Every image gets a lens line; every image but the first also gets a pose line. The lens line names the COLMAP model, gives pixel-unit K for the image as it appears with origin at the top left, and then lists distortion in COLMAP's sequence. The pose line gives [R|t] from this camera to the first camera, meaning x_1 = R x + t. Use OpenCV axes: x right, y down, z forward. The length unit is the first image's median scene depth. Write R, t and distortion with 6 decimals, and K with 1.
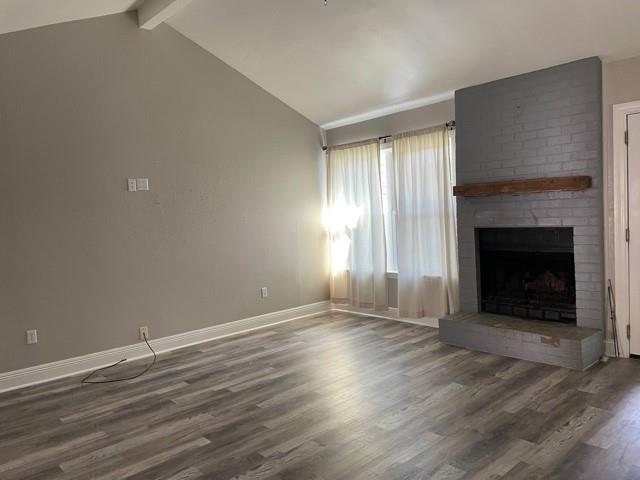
lens RADIAL K [[478.4, 0, 316.6], [0, 478.4, 240.7], [0, 0, 1]] dist [0.108871, -0.148709]
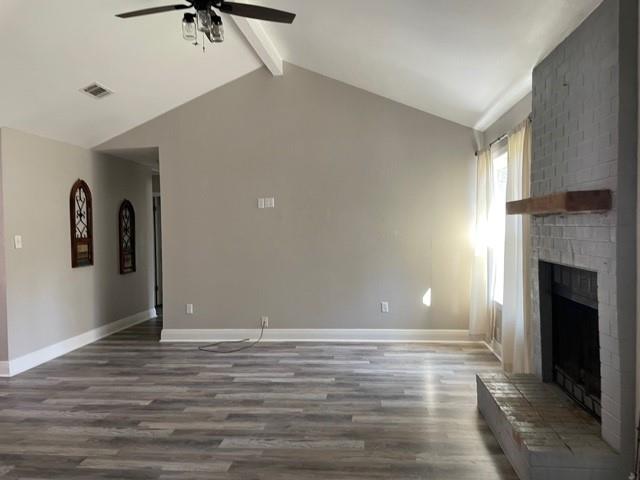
lens RADIAL K [[478.4, 0, 316.6], [0, 478.4, 240.7], [0, 0, 1]] dist [0.108871, -0.148709]
pose [[0.653435, 0.054170, -0.755042, 0.763198], [-0.054717, 0.998207, 0.024262, -0.064391], [0.755003, 0.025460, 0.655227, 0.336776]]
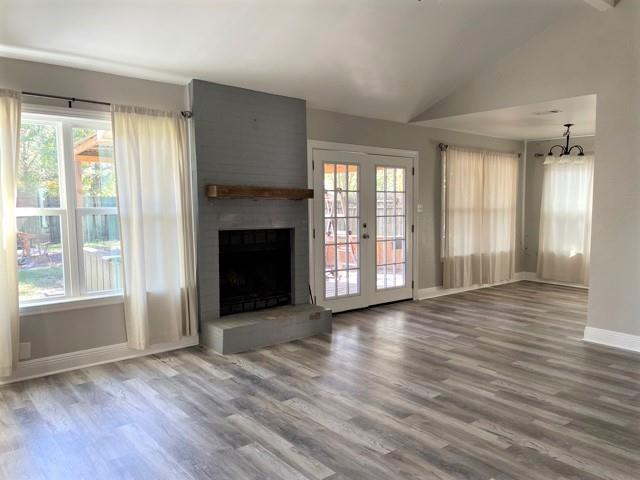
lens RADIAL K [[486.3, 0, 320.7], [0, 486.3, 249.2], [0, 0, 1]] dist [0.116877, -0.167456]
pose [[0.043889, -0.039632, 0.998250, -0.756376], [0.062893, 0.997340, 0.036831, -0.014865], [-0.997055, 0.061167, 0.046265, 0.882780]]
